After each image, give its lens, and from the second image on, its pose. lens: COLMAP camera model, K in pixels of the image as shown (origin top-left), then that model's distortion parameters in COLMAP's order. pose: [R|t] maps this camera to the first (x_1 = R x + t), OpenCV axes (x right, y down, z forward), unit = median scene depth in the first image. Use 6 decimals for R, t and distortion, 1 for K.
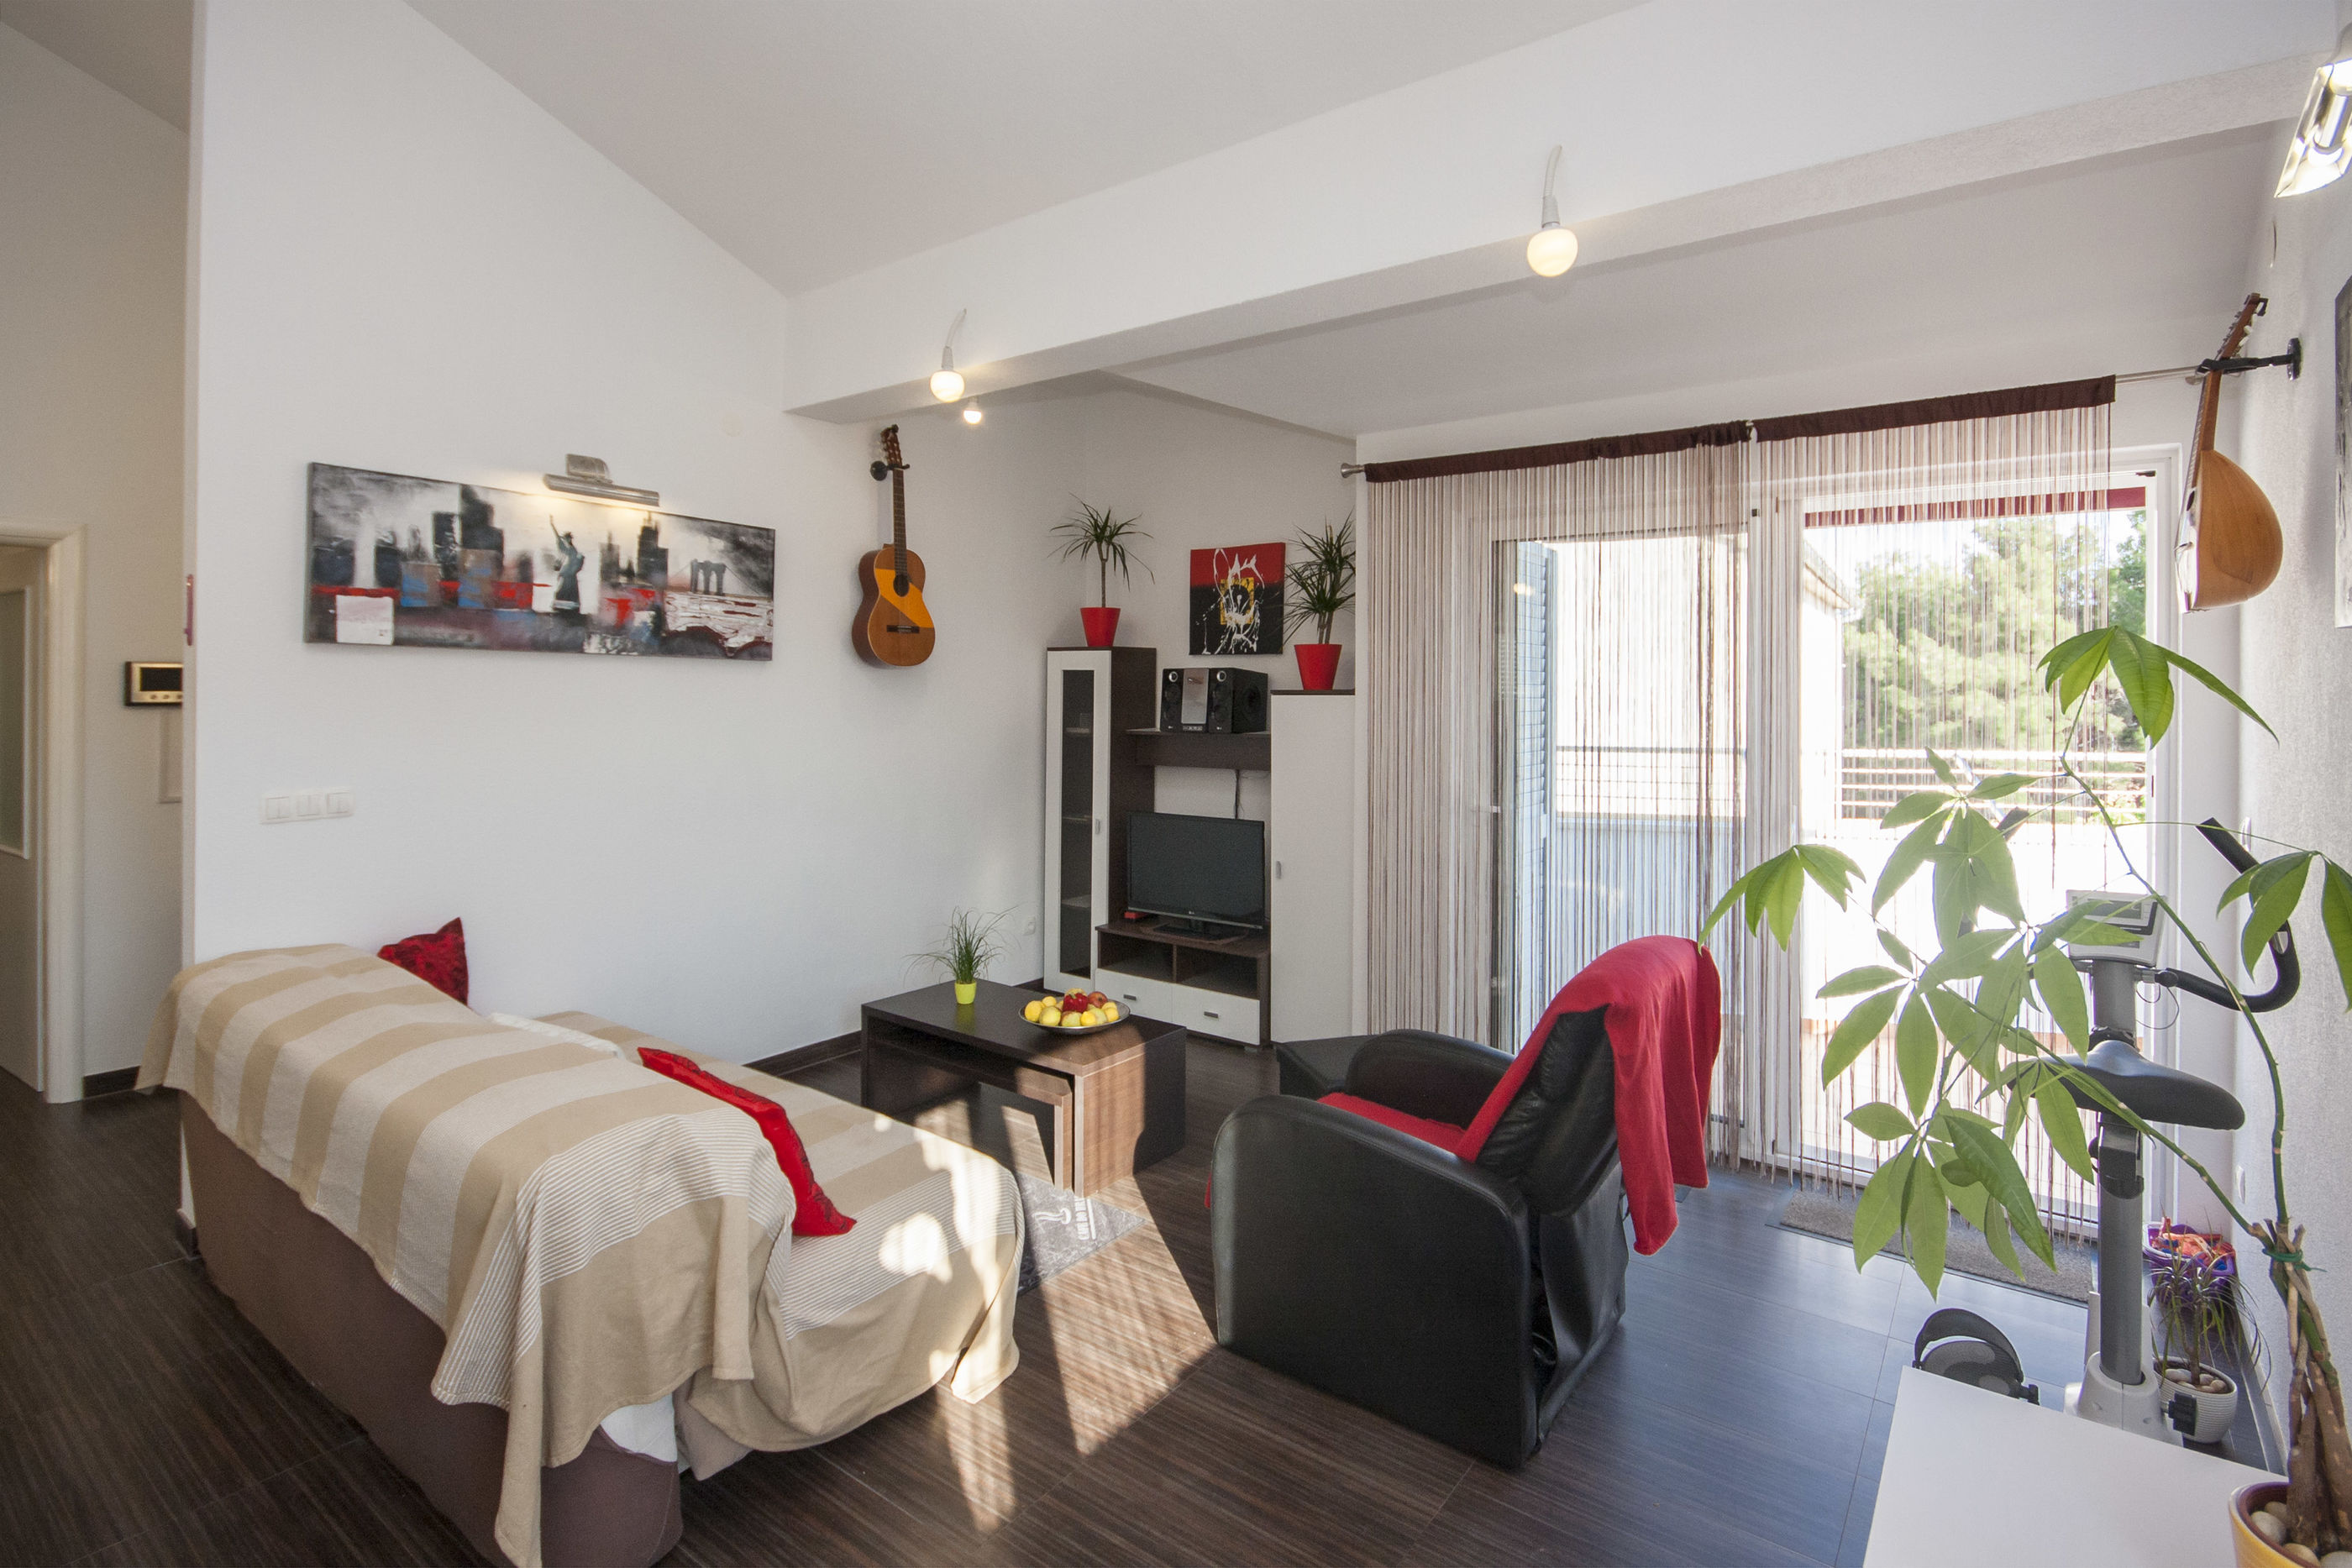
lens RADIAL K [[1195.1, 0, 1034.5], [0, 1195.1, 668.4], [0, 0, 1]] dist [0.002911, 0.000880]
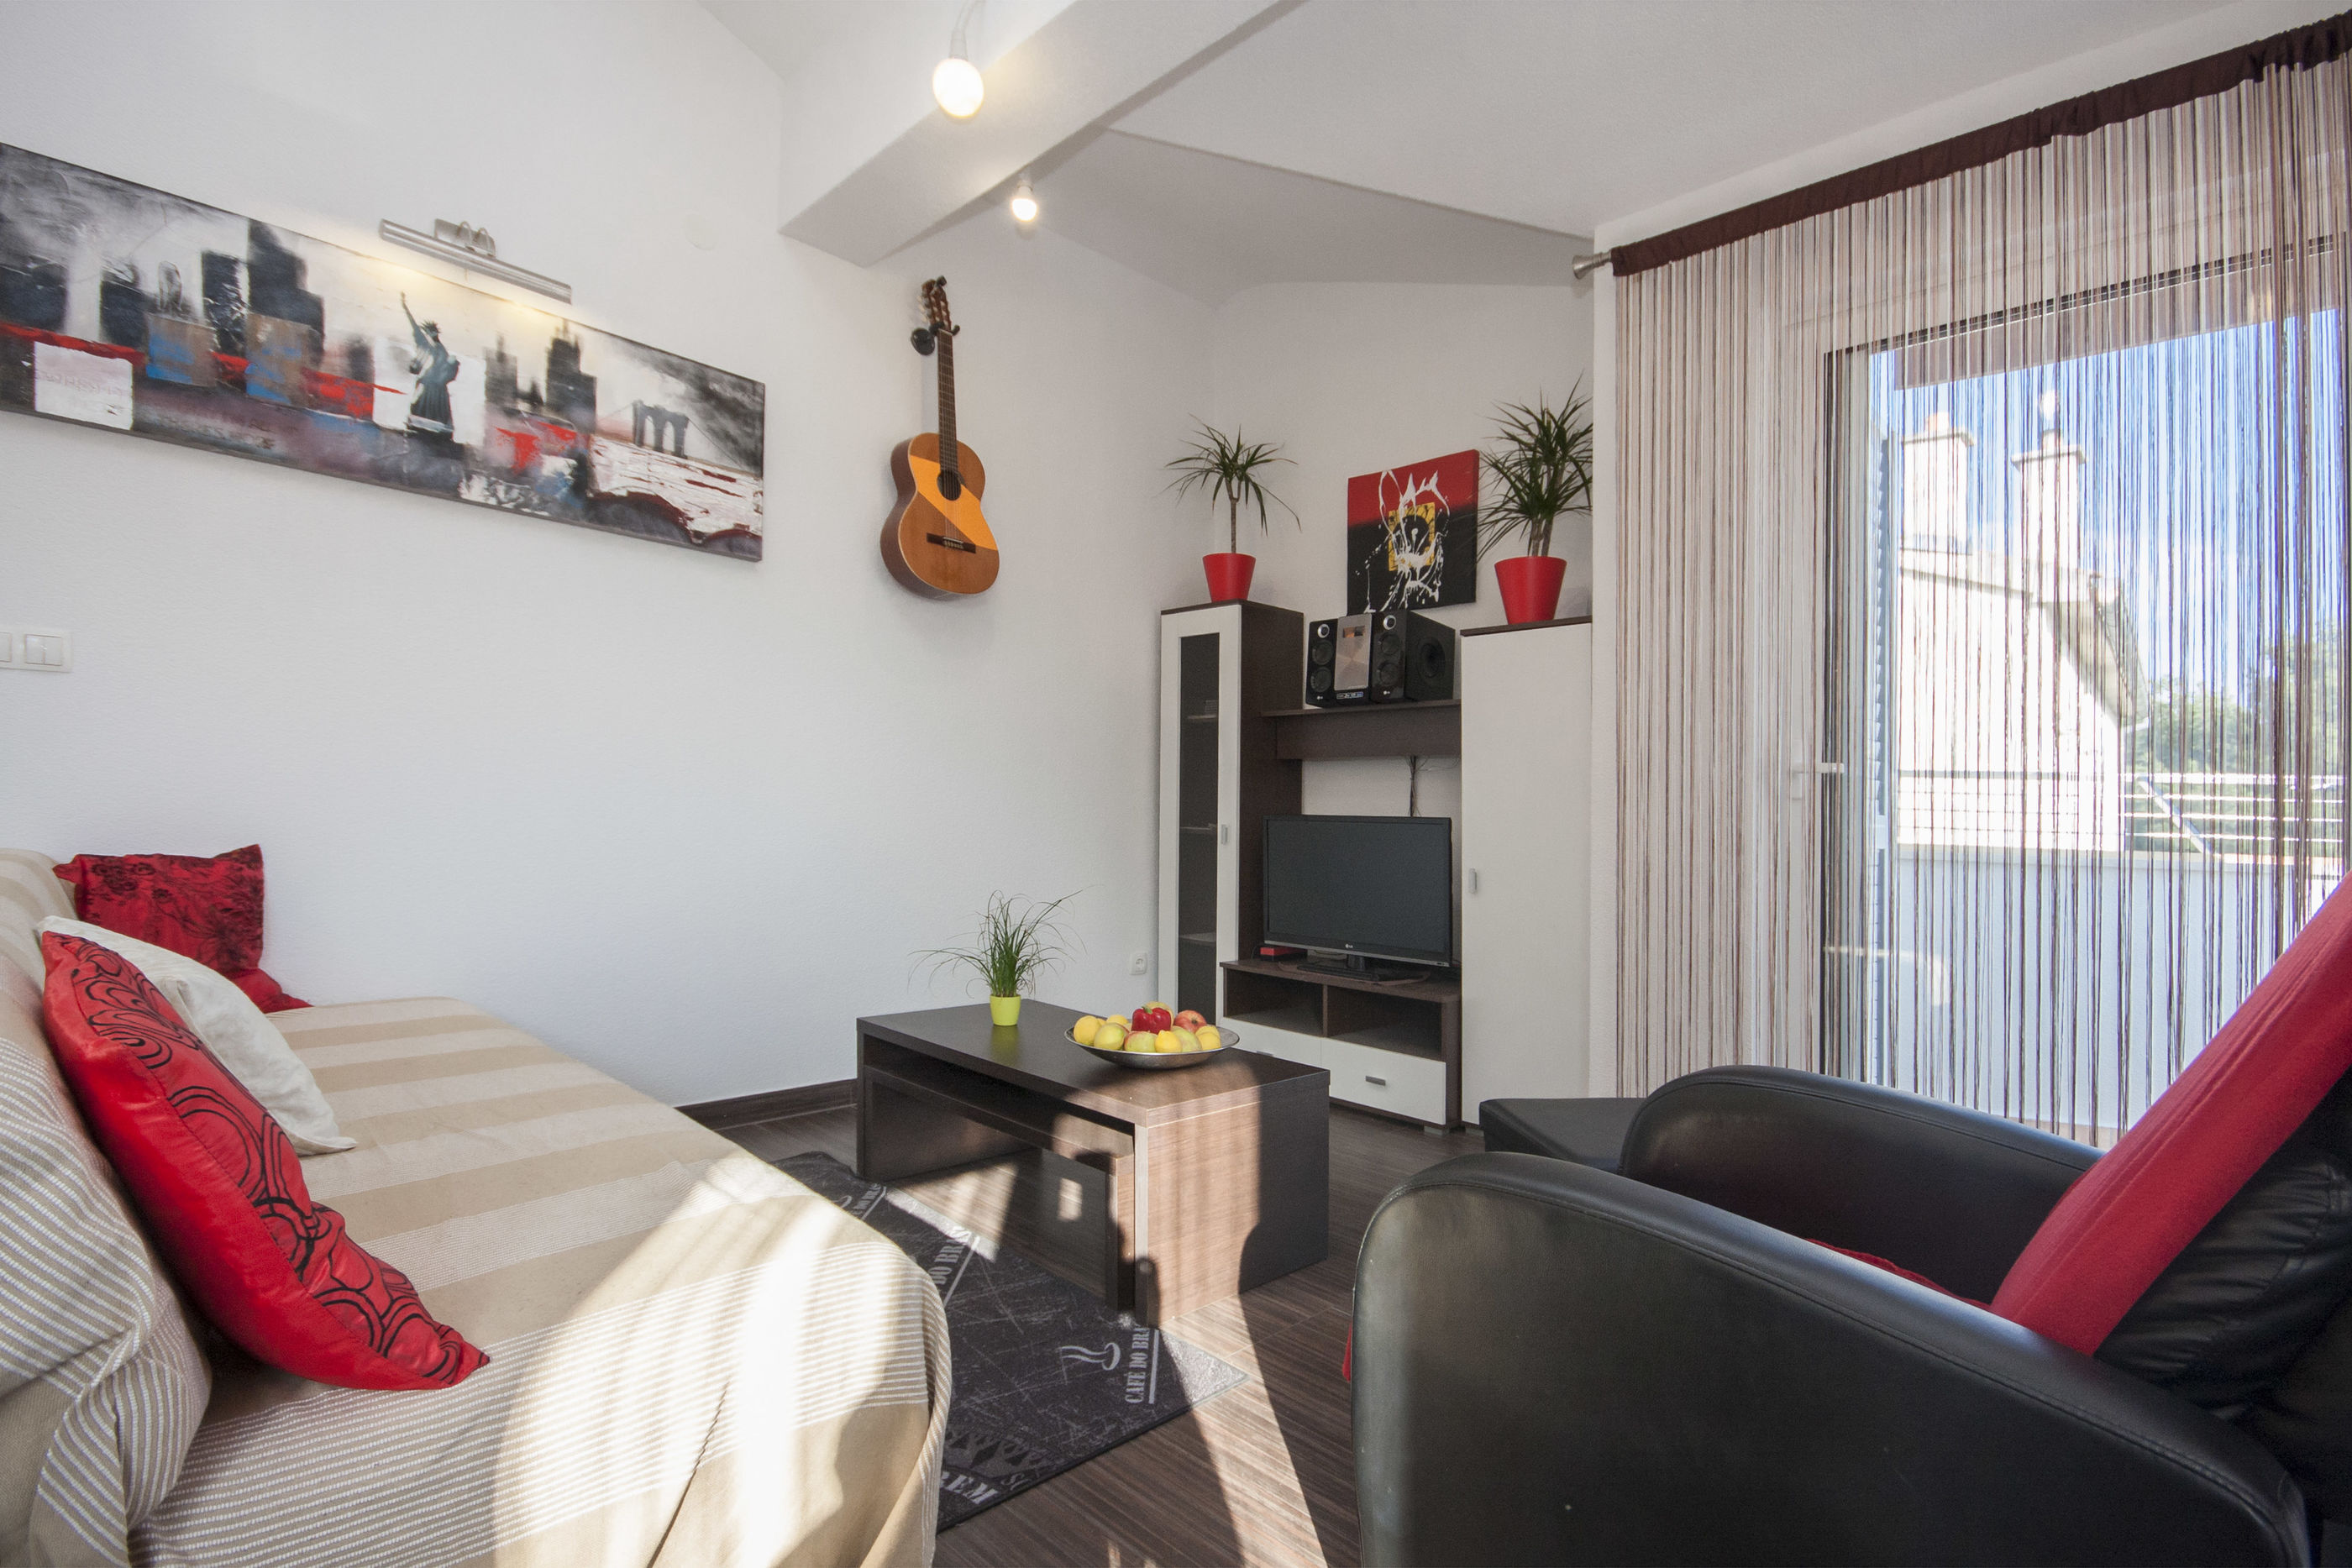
lens RADIAL K [[1066.2, 0, 1037.9], [0, 1066.2, 788.9], [0, 0, 1]] dist [-0.000997, -0.011857]
pose [[0.985556, 0.010153, -0.169048, 0.066937], [-0.013646, 0.999716, -0.019515, 0.150080], [0.168802, 0.021540, 0.985415, 0.384187]]
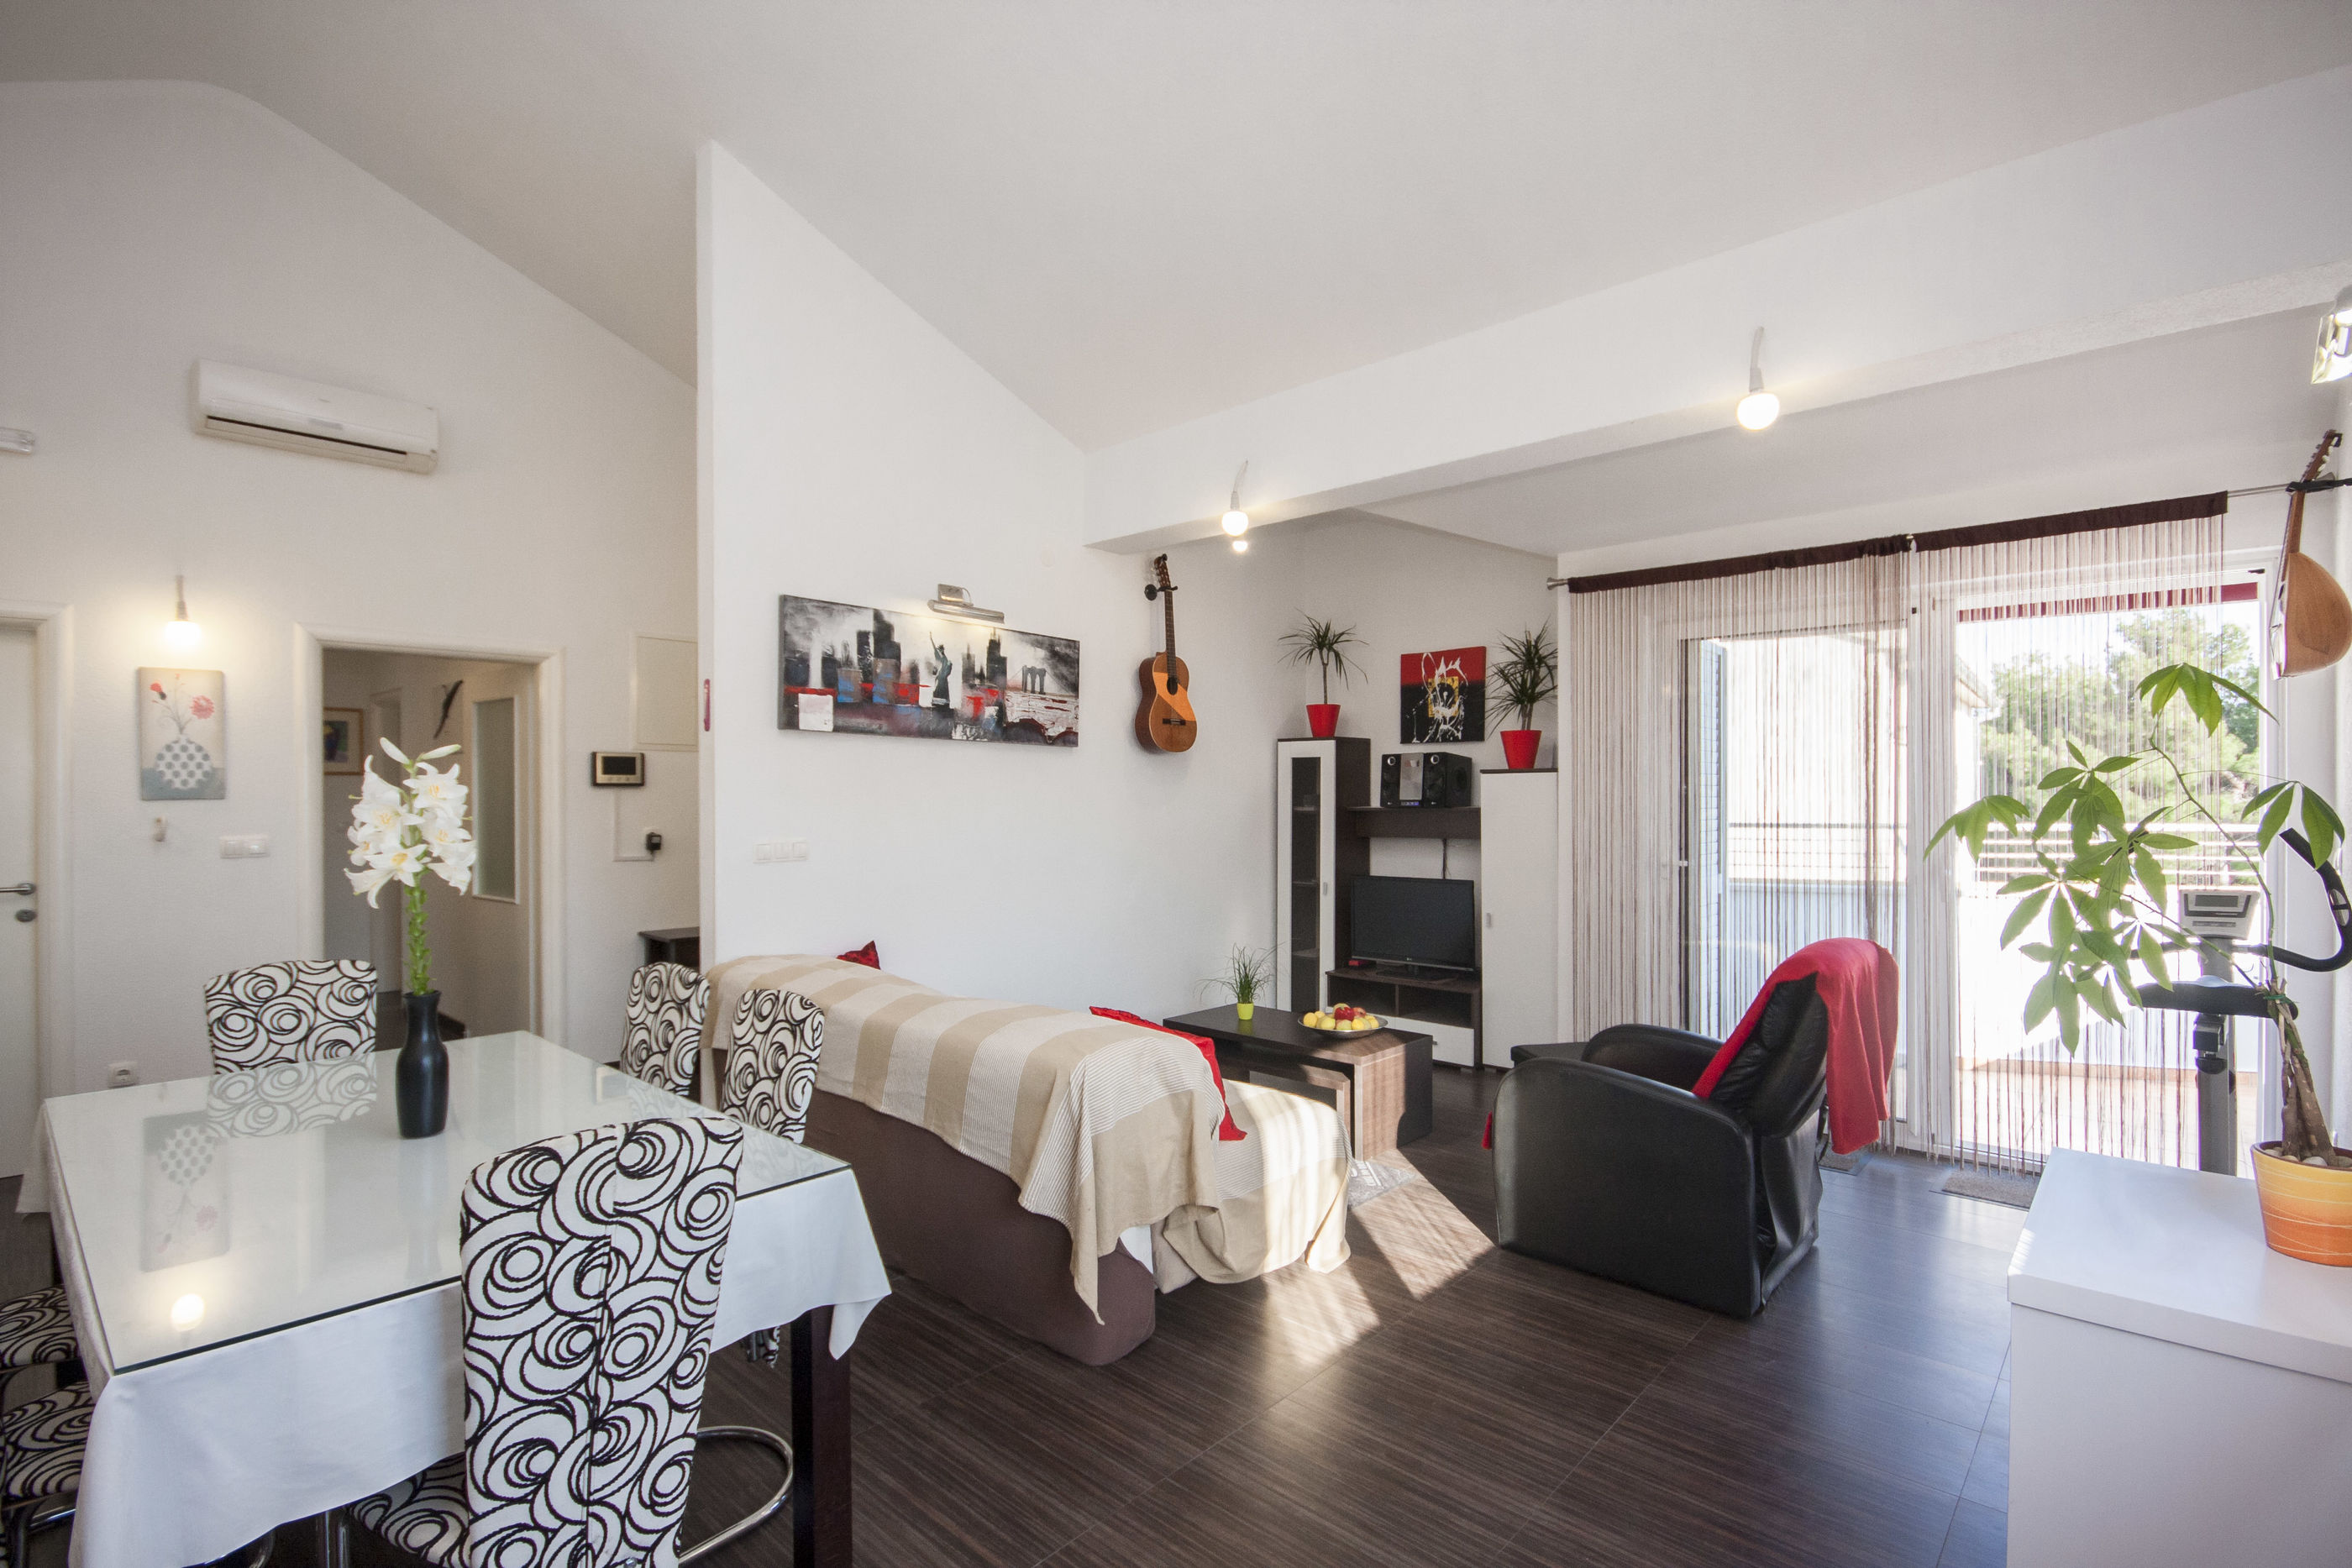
lens RADIAL K [[1136.5, 0, 1074.2], [0, 1136.5, 787.6], [0, 0, 1]] dist [-0.001132, -0.000771]
pose [[0.996962, -0.008843, -0.077380, -0.135171], [0.009296, 0.999942, 0.005498, 0.029684], [0.077327, -0.006201, 0.996987, -0.180667]]
